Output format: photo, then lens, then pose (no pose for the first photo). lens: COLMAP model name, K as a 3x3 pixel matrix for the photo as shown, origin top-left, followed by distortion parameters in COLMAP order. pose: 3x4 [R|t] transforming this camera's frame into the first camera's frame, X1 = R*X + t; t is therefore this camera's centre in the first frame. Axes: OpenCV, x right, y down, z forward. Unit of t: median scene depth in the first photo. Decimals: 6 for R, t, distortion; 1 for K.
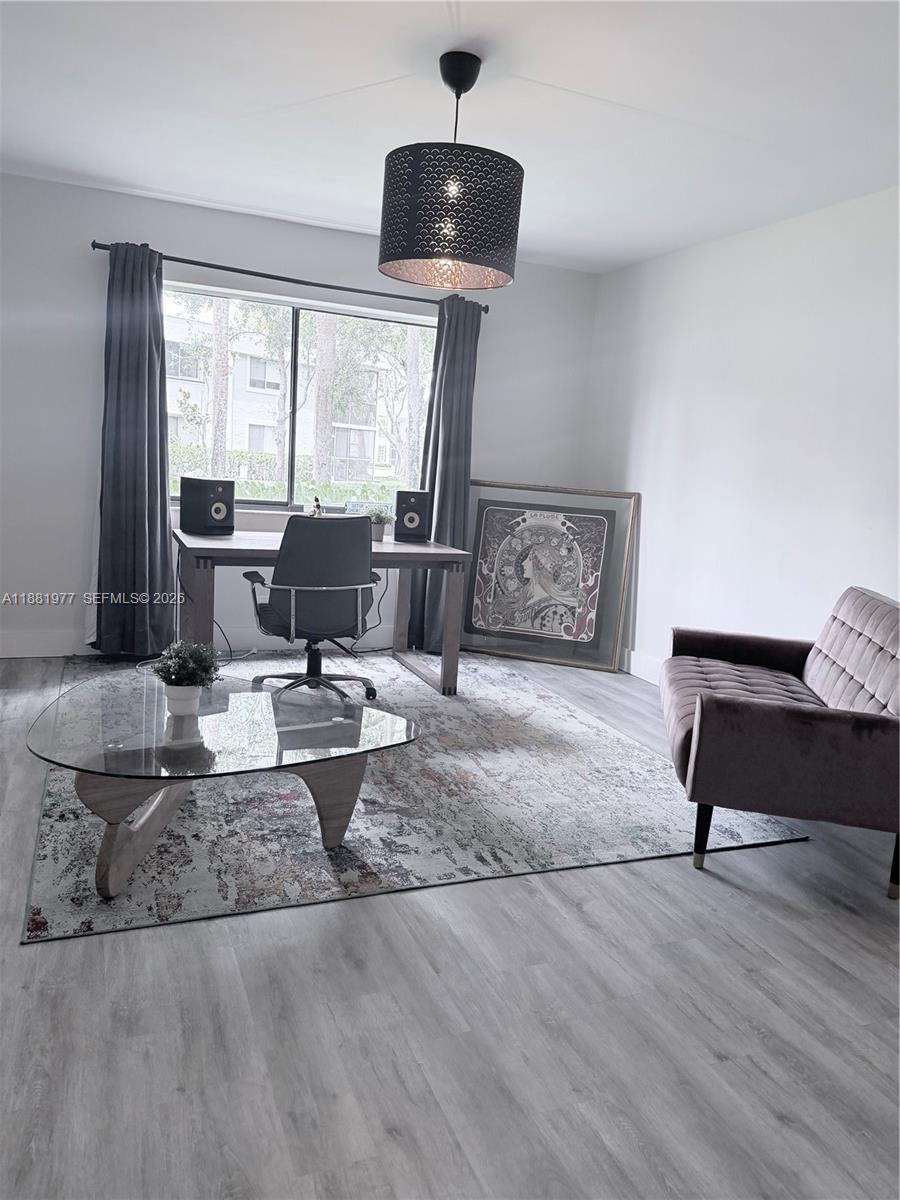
lens RADIAL K [[842.4, 0, 447.5], [0, 842.4, 605.2], [0, 0, 1]] dist [0.095679, -0.154215]
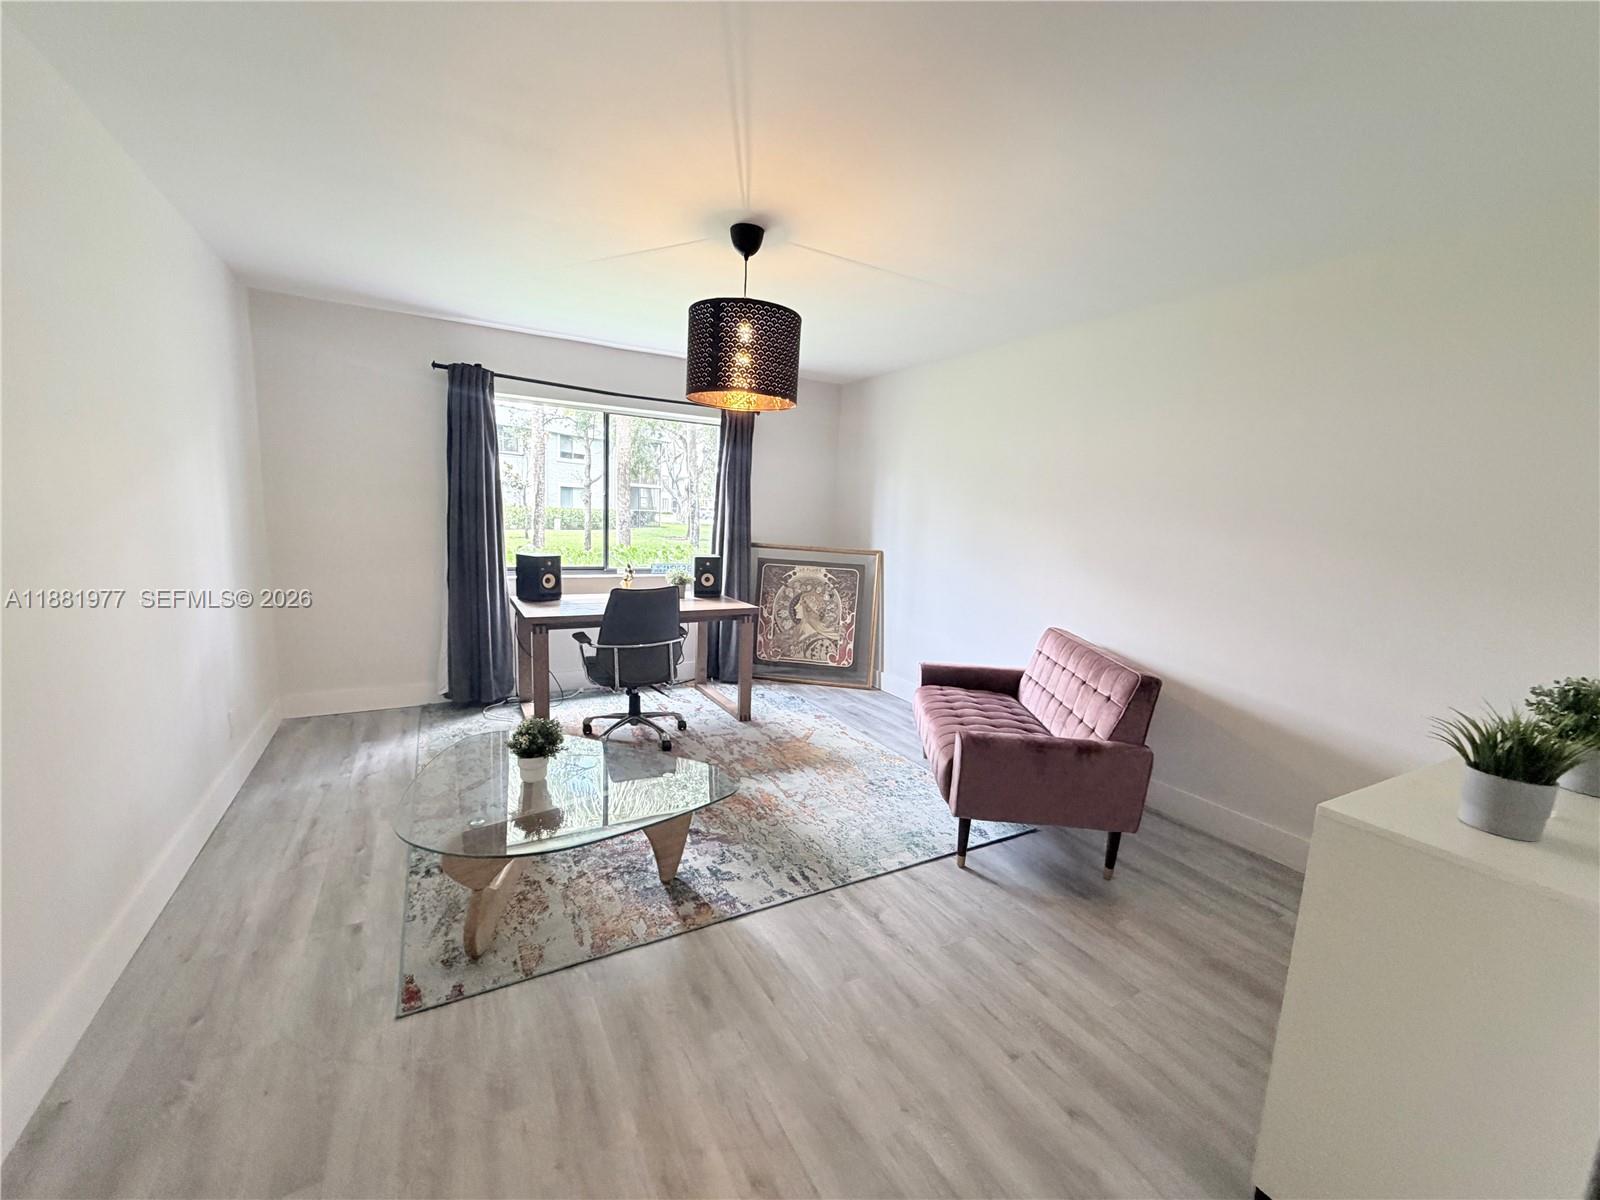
lens RADIAL K [[637.3, 0, 796.8], [0, 637.3, 606.3], [0, 0, 1]] dist [-0.000918, 0.000270]
pose [[0.991729, -0.041806, 0.121349, -0.048532], [0.043216, 0.999025, -0.009011, -0.083075], [-0.120854, 0.014180, 0.992569, 0.084548]]
